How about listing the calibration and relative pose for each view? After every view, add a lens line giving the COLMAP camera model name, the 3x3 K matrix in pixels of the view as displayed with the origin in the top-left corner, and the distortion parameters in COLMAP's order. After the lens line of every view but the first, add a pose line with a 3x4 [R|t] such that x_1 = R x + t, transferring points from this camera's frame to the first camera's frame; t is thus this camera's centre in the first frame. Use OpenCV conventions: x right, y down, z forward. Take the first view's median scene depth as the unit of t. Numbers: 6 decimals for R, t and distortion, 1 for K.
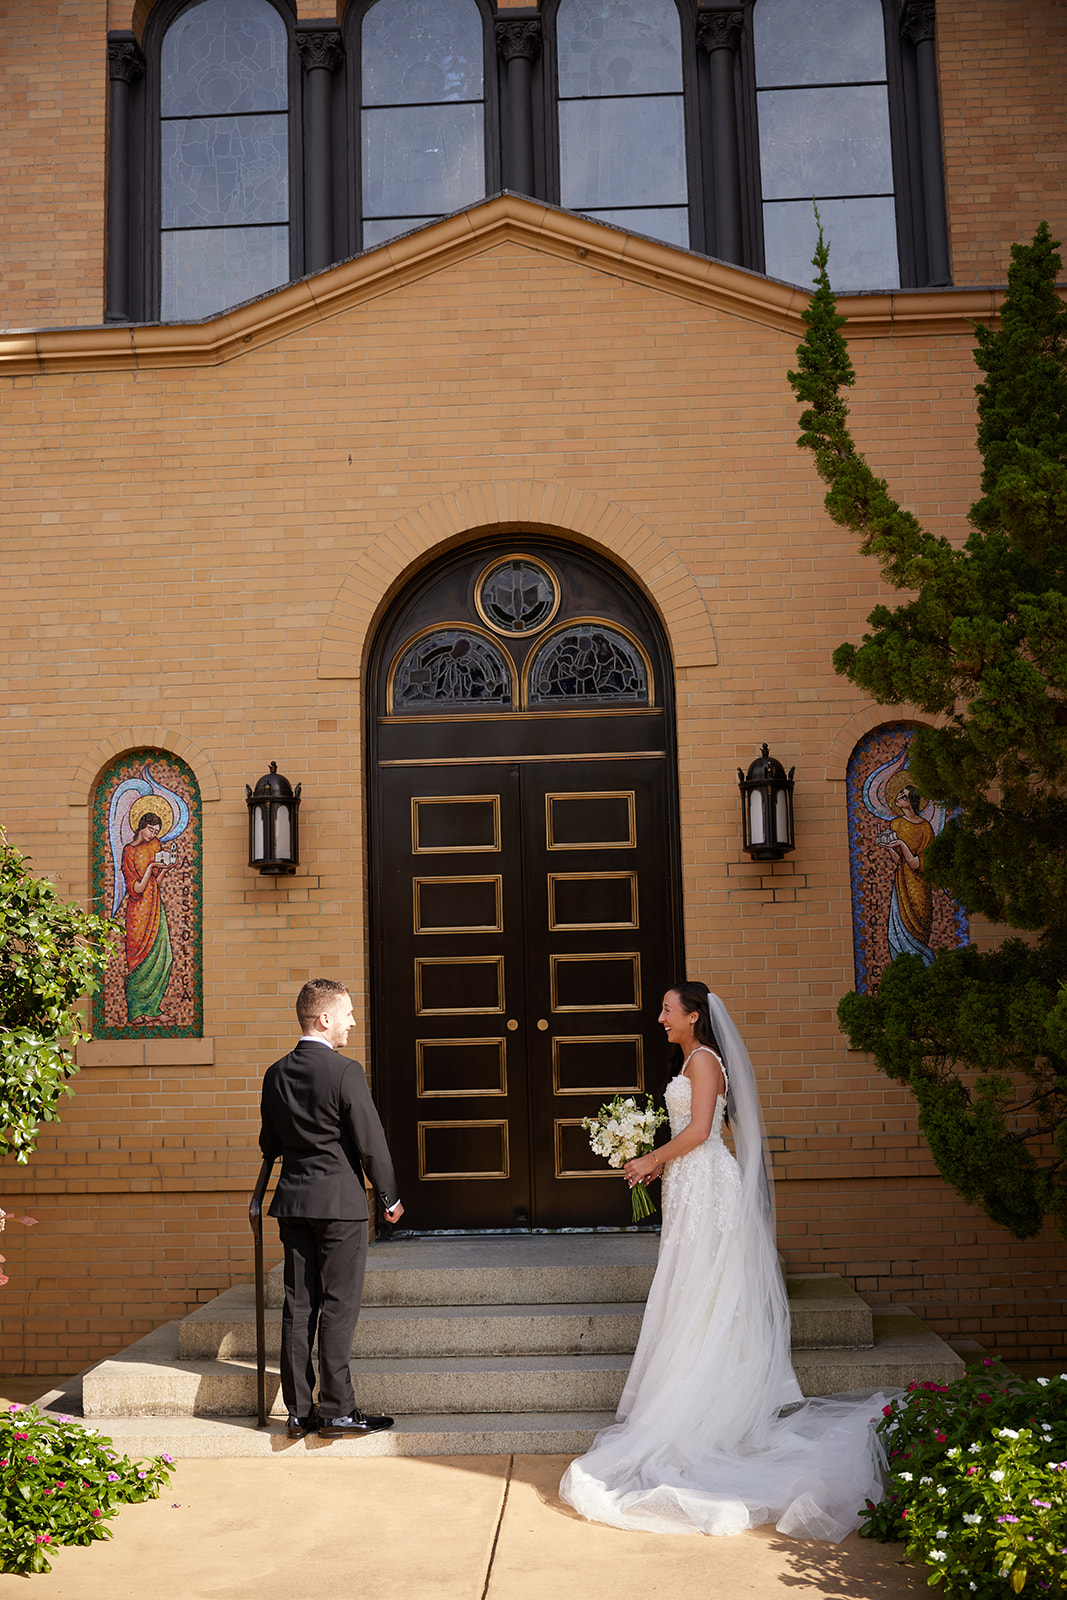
lens RADIAL K [[1925.1, 0, 533.5], [0, 1925.1, 800.0], [0, 0, 1]] dist [0.011464, -0.251927]
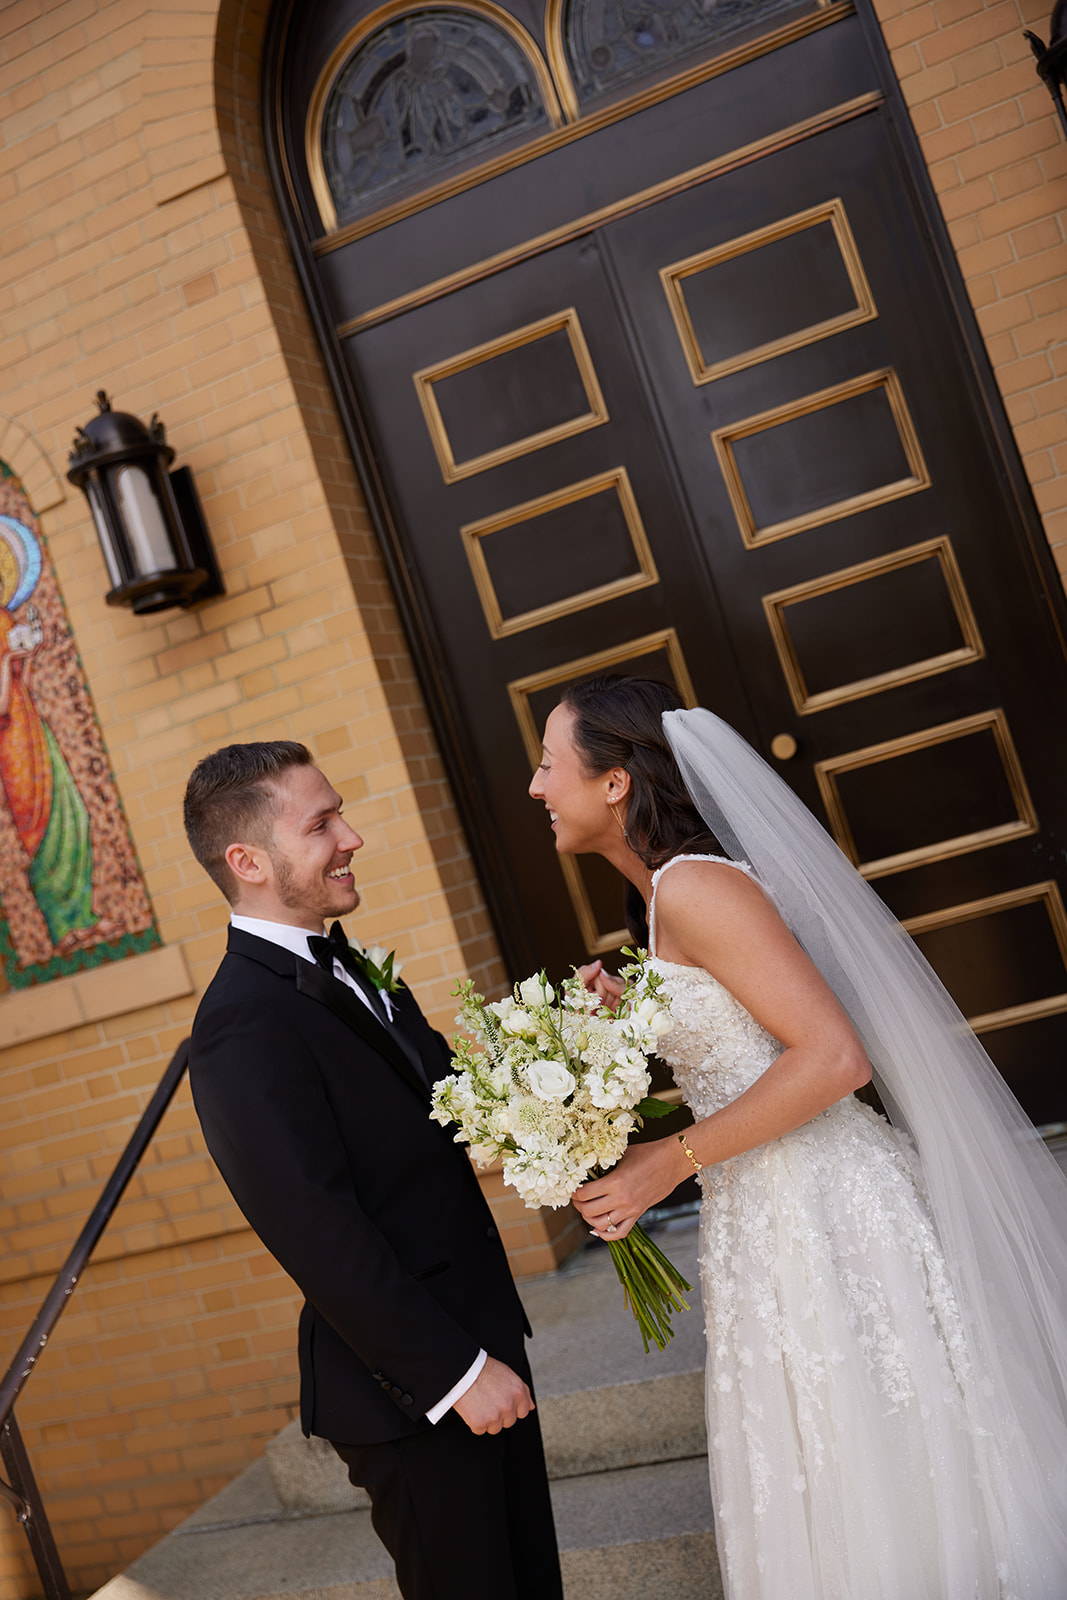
lens RADIAL K [[1925.1, 0, 533.5], [0, 1925.1, 800.0], [0, 0, 1]] dist [0.011464, -0.251927]
pose [[0.906983, -0.259640, -0.331615, 0.101181], [0.297792, 0.952134, 0.068997, 0.078459], [0.297828, -0.161332, 0.940888, 0.537810]]
